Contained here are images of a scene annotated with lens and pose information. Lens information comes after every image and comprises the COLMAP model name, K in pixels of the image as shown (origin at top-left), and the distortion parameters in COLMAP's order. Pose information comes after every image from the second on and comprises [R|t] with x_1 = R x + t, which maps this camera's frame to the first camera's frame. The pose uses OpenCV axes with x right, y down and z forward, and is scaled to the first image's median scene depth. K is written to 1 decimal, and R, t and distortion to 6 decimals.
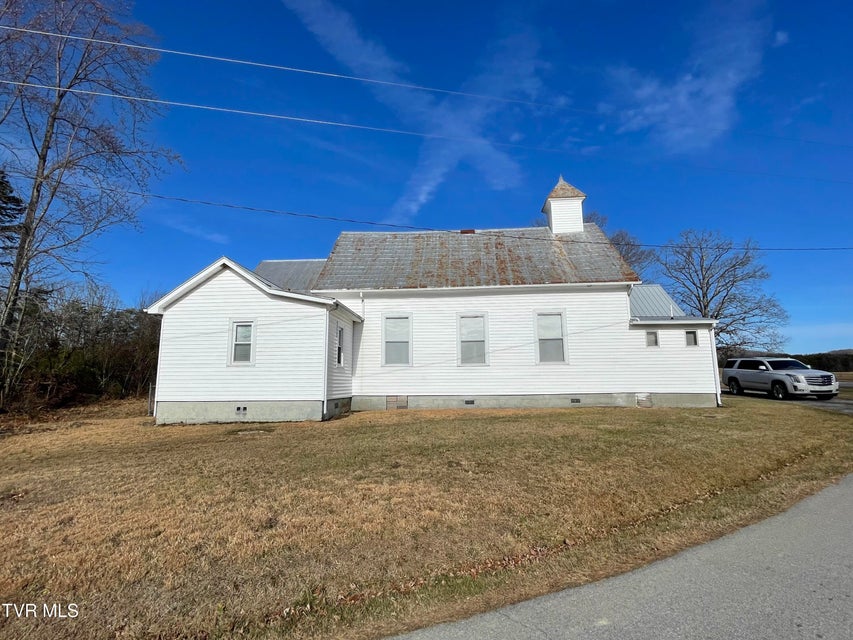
lens RADIAL K [[429.3, 0, 414.5], [0, 429.3, 343.2], [0, 0, 1]] dist [-0.004456, -0.000348]
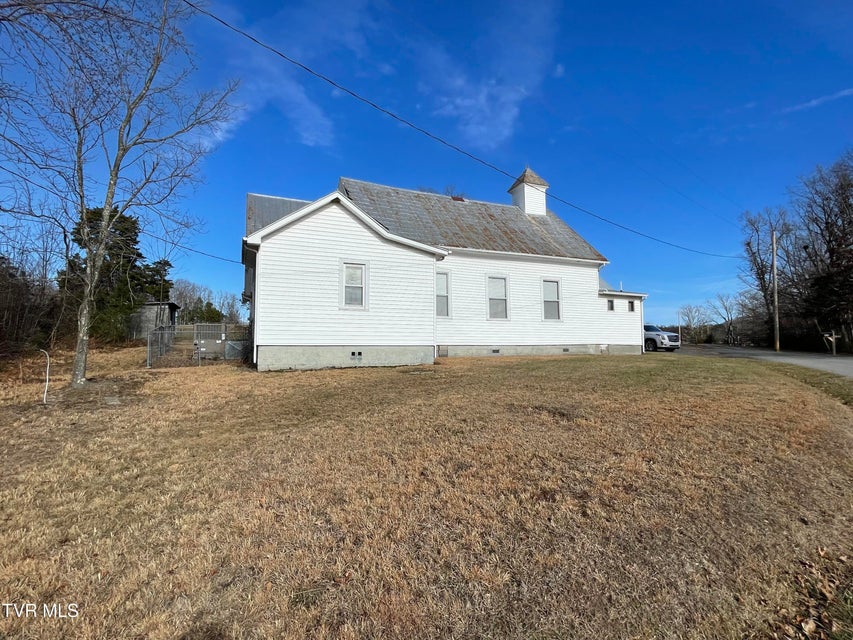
lens RADIAL K [[428.3, 0, 430.3], [0, 428.3, 352.1], [0, 0, 1]] dist [0.000789, -0.000806]
pose [[0.883500, 0.001471, 0.468428, -0.588611], [-0.048196, 0.994973, 0.087778, 0.045890], [-0.465944, -0.100128, 0.879130, 0.050957]]
